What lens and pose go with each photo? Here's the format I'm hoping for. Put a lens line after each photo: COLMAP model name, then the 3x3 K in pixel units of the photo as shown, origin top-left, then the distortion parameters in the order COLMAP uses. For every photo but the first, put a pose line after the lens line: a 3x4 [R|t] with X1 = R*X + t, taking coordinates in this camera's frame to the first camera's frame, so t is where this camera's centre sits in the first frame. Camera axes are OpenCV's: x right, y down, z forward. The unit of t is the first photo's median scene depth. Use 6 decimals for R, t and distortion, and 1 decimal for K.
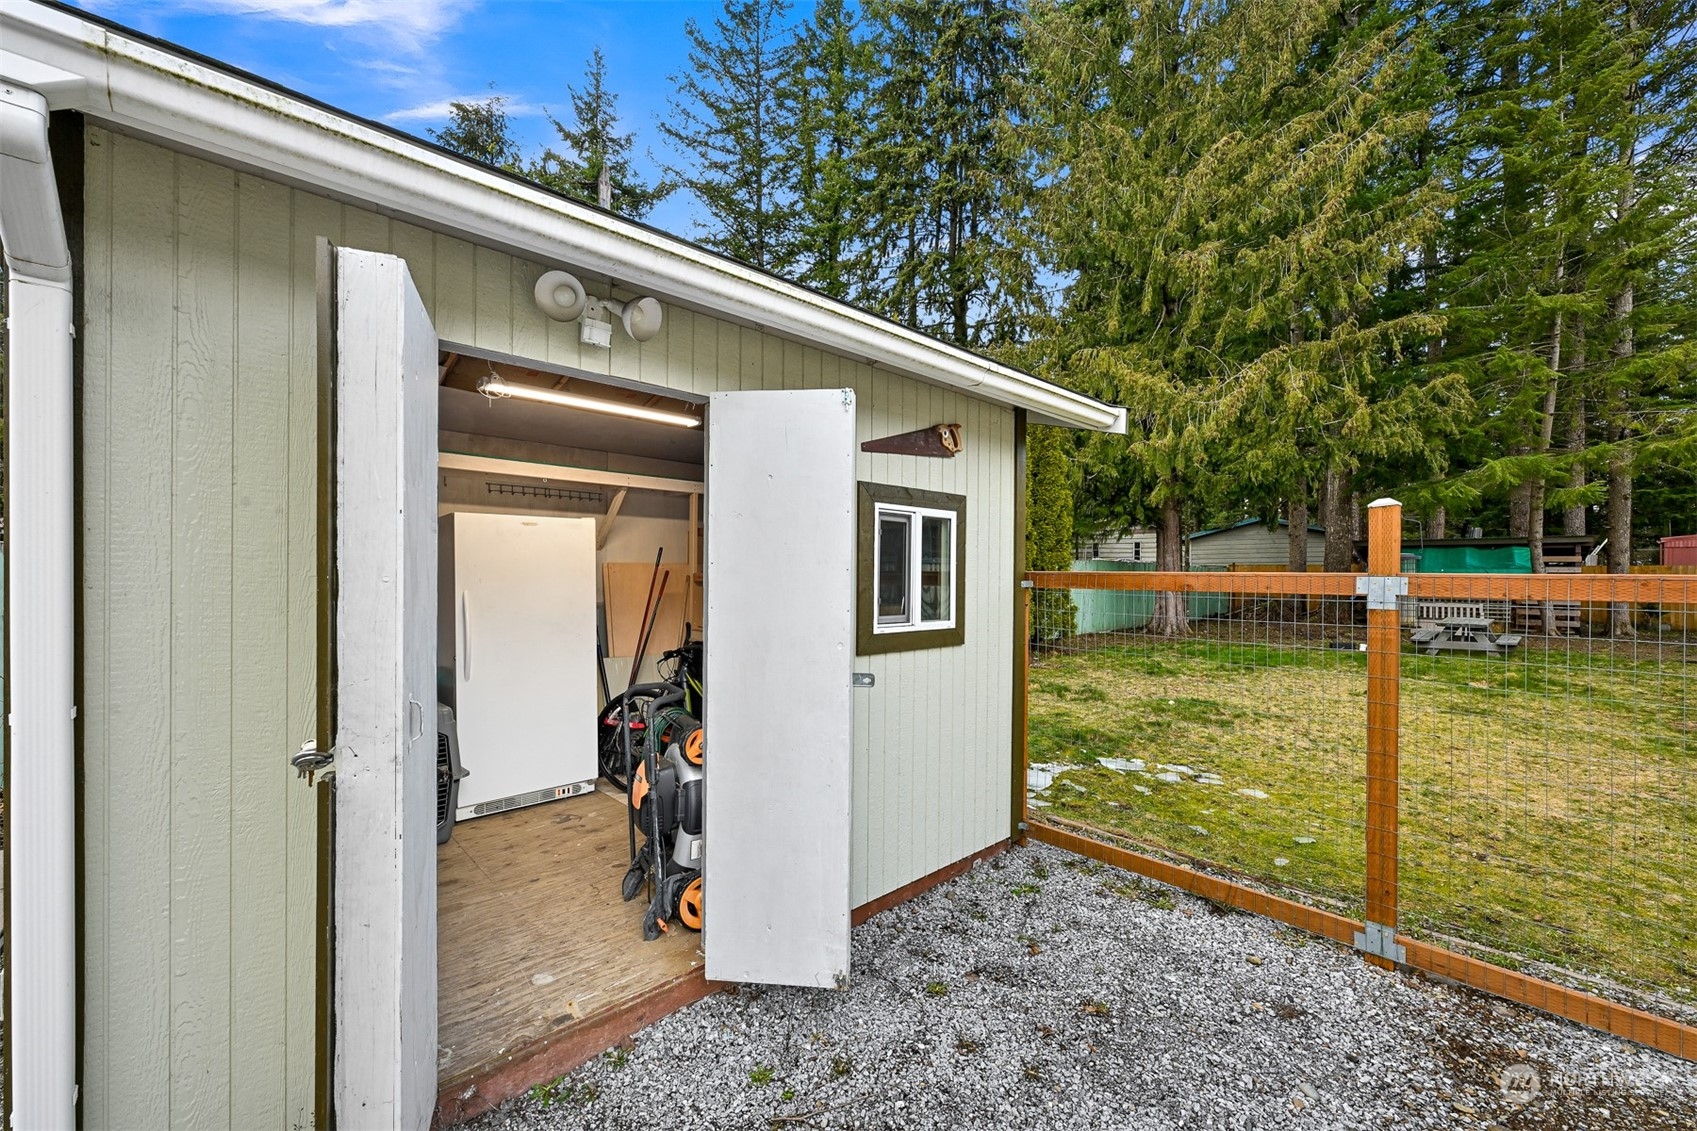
lens RADIAL K [[669.4, 0, 850.5], [0, 669.4, 577.3], [0, 0, 1]] dist [-0.001087, -0.000230]
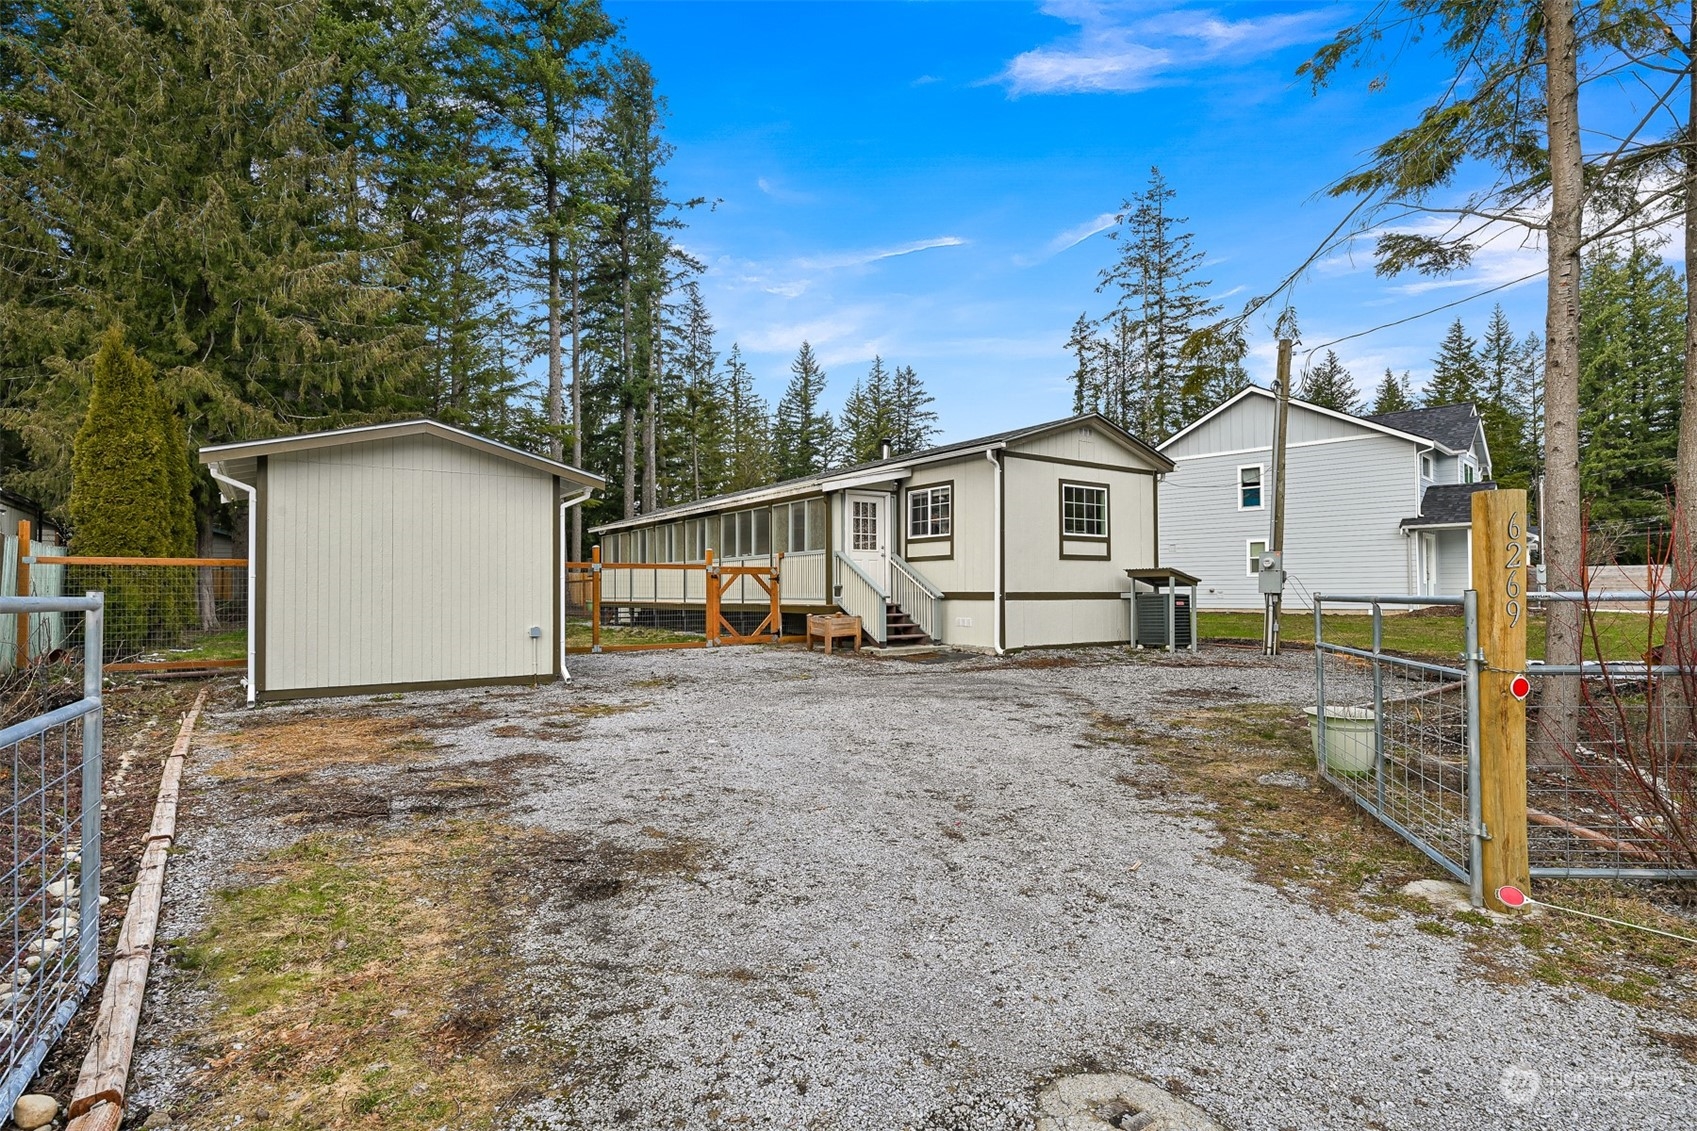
lens RADIAL K [[851.0, 0, 848.5], [0, 851.0, 565.5], [0, 0, 1]] dist [-0.000108, -0.000250]
pose [[0.153657, 0.020259, 0.987917, -0.920548], [0.012603, 0.999668, -0.022460, 0.032538], [-0.988044, 0.015901, 0.153351, -0.302308]]
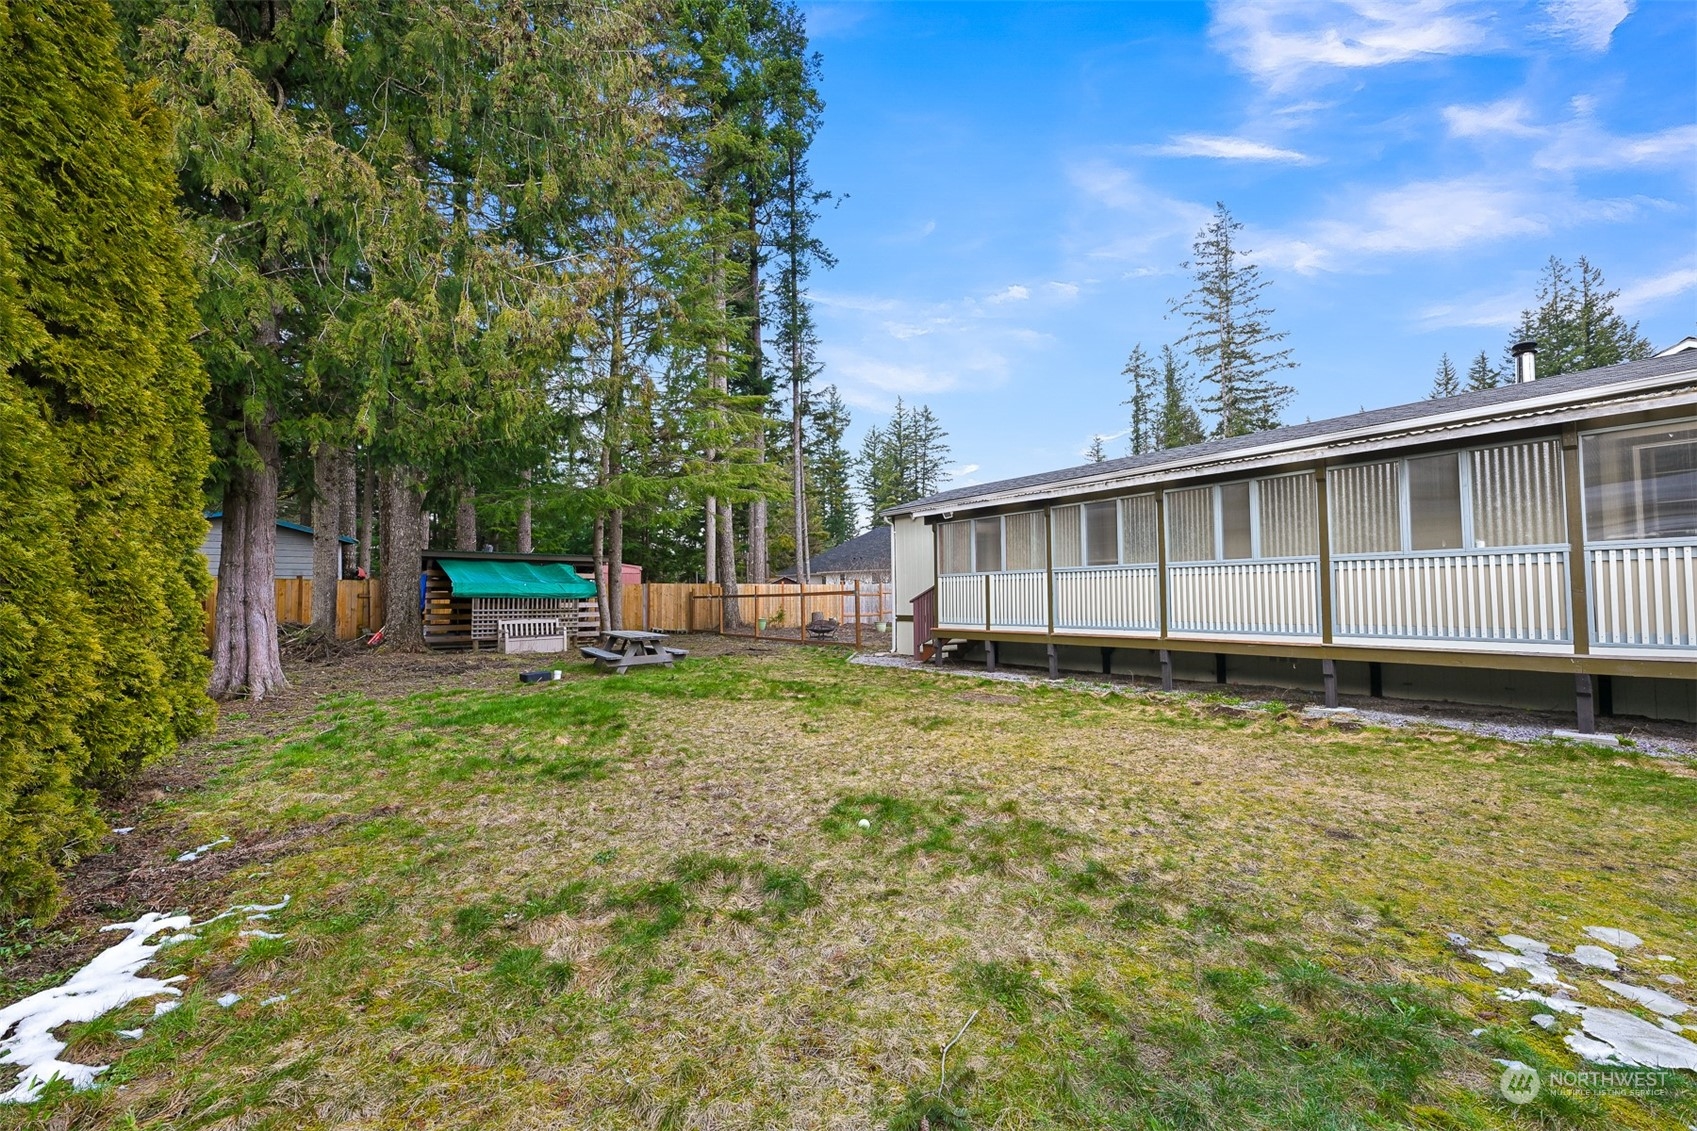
lens RADIAL K [[668.7, 0, 852.6], [0, 668.7, 571.0], [0, 0, 1]] dist [-0.000062, 0.000158]
pose [[0.100020, 0.032906, 0.994441, -0.007550], [0.014614, 0.999297, -0.034537, 0.013106], [-0.994878, 0.017987, 0.099469, 0.607725]]
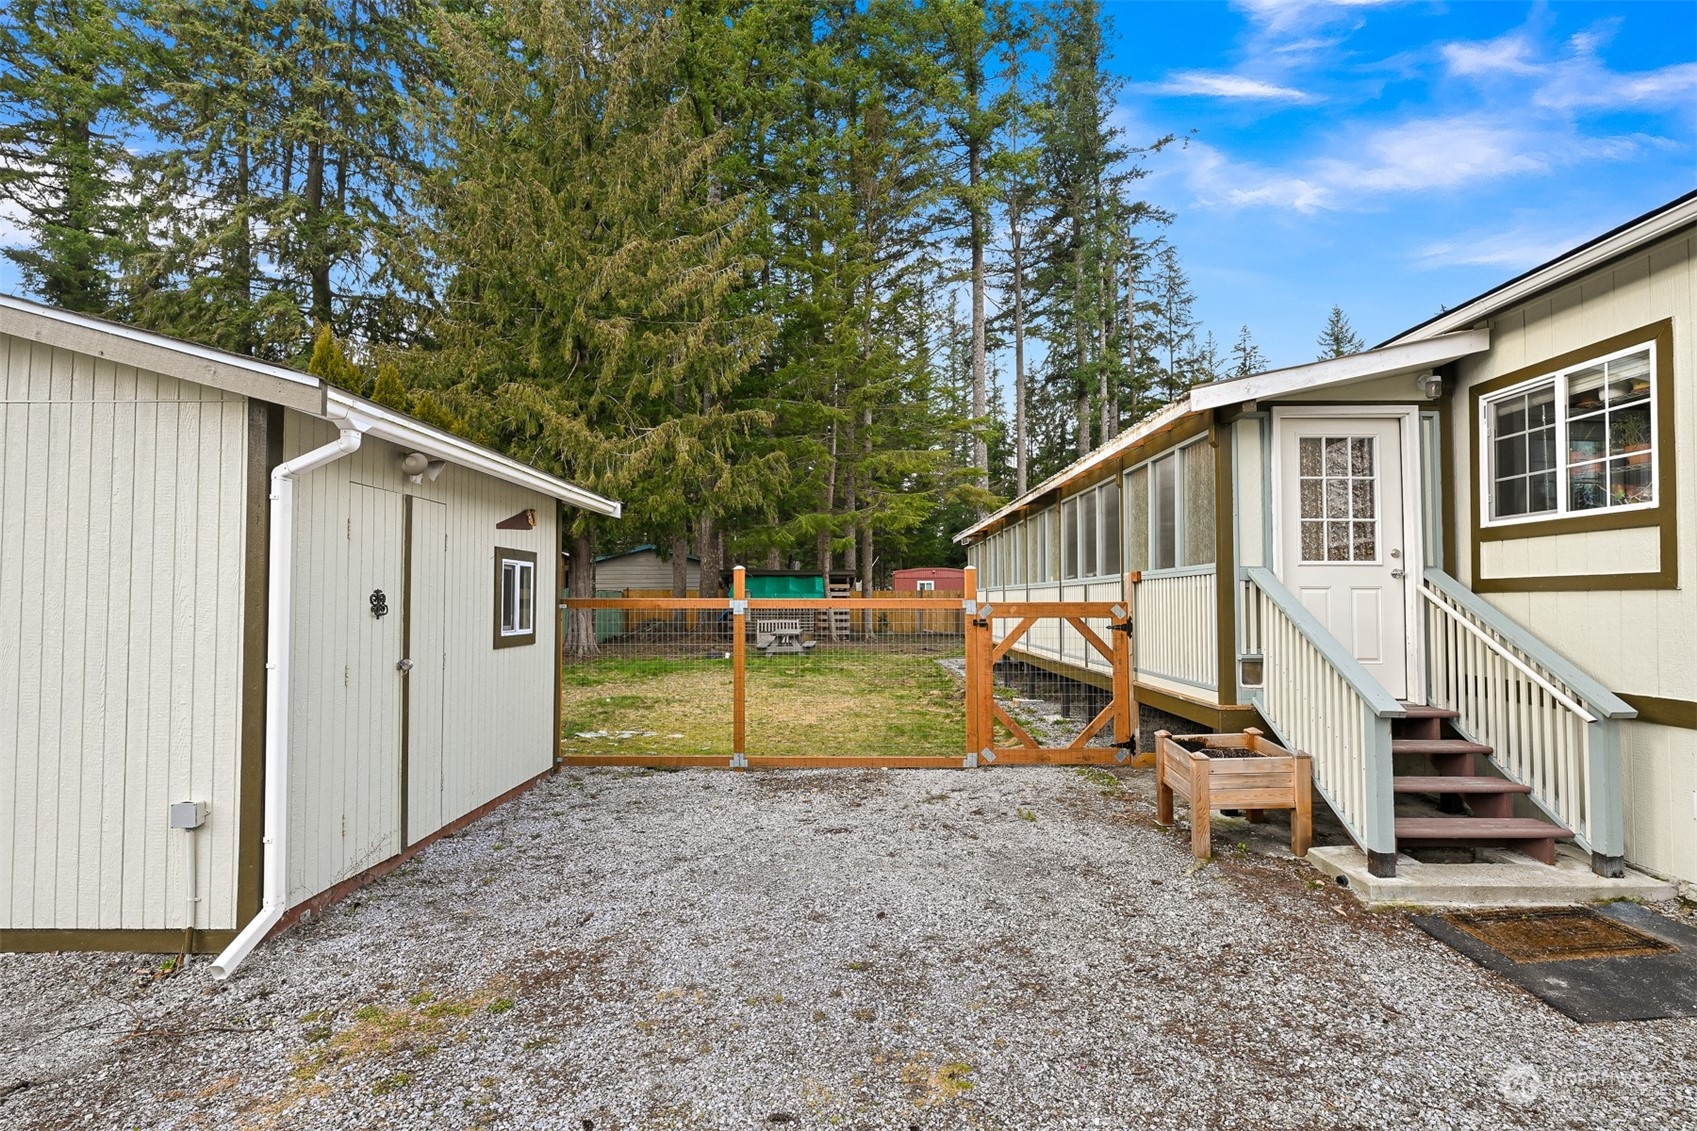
lens RADIAL K [[807.0, 0, 852.9], [0, 807.0, 570.4], [0, 0, 1]] dist [0.000904, 0.000152]
pose [[0.688315, 0.018389, 0.725179, -0.196759], [0.010590, 0.999317, -0.035392, 0.000018], [-0.725334, 0.032040, 0.687651, -0.248213]]
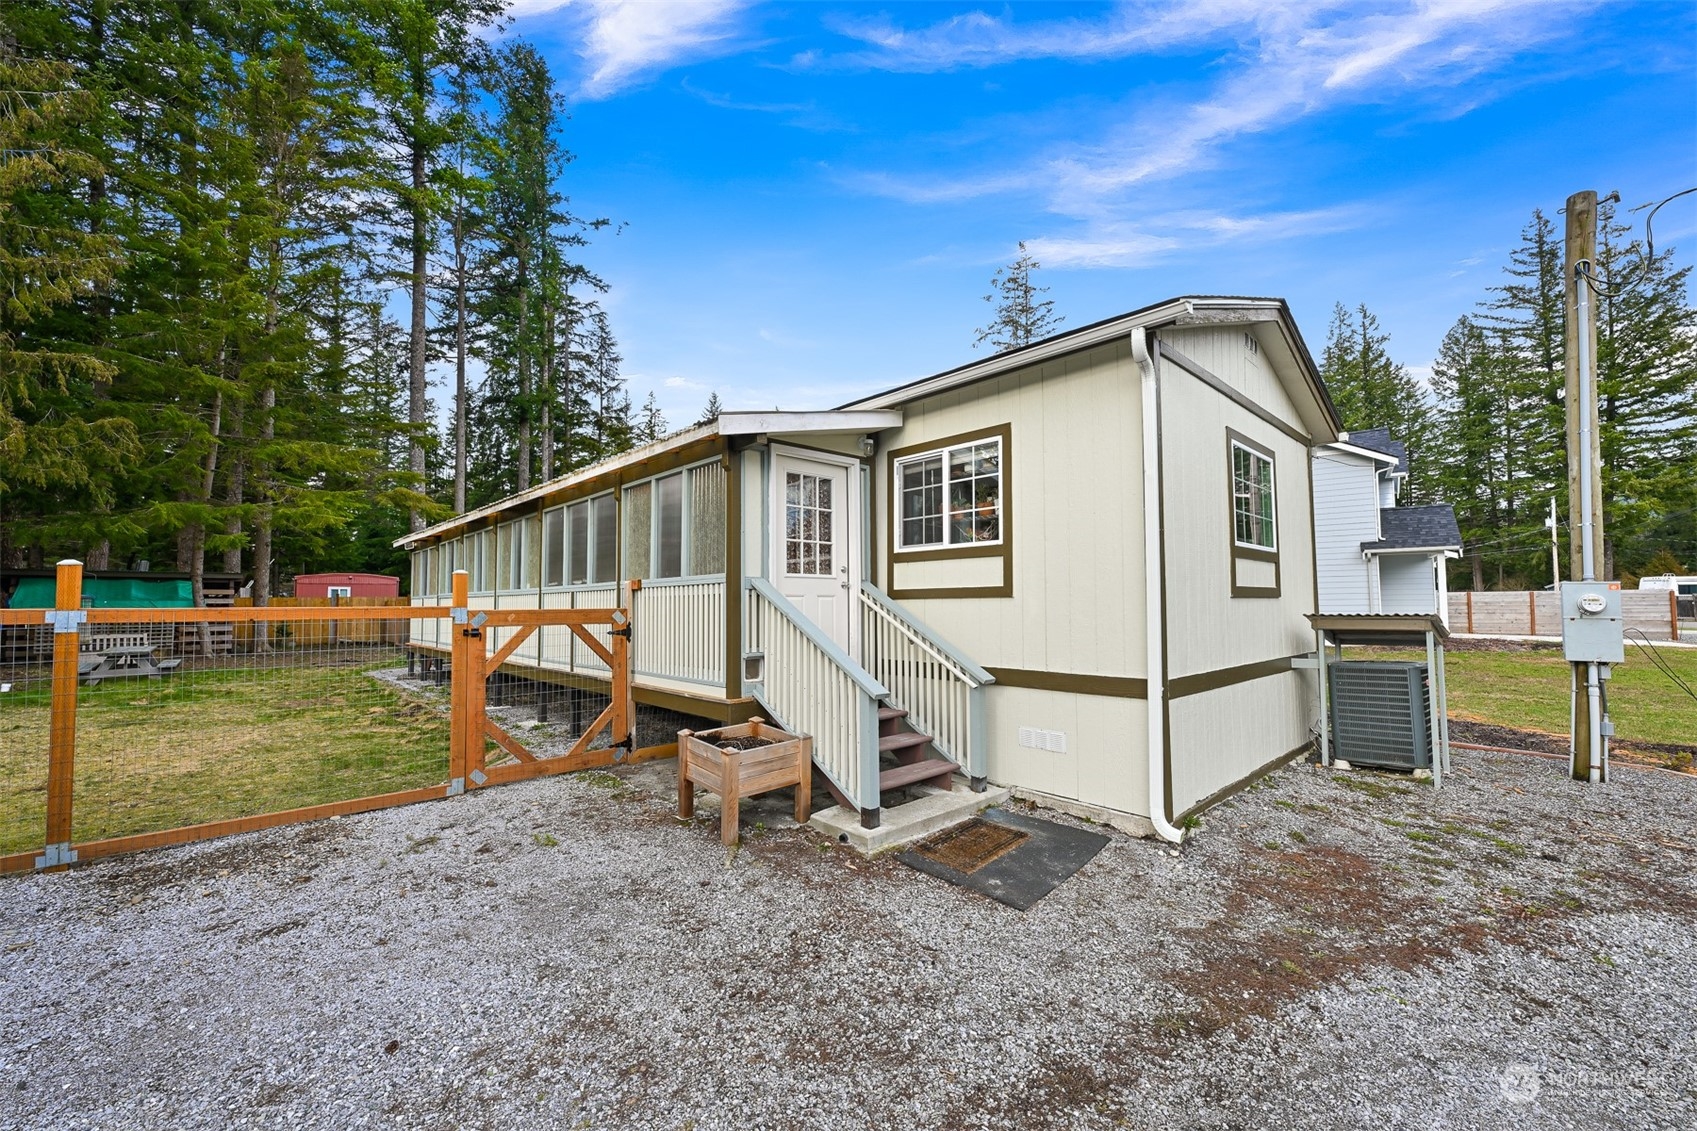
lens RADIAL K [[666.8, 0, 849.6], [0, 666.8, 572.3], [0, 0, 1]] dist [-0.000259, 0.000097]
pose [[0.005171, 0.039008, 0.999226, -0.149218], [0.013384, 0.999147, -0.039074, -0.001093], [-0.999897, 0.013576, 0.004645, -0.164719]]
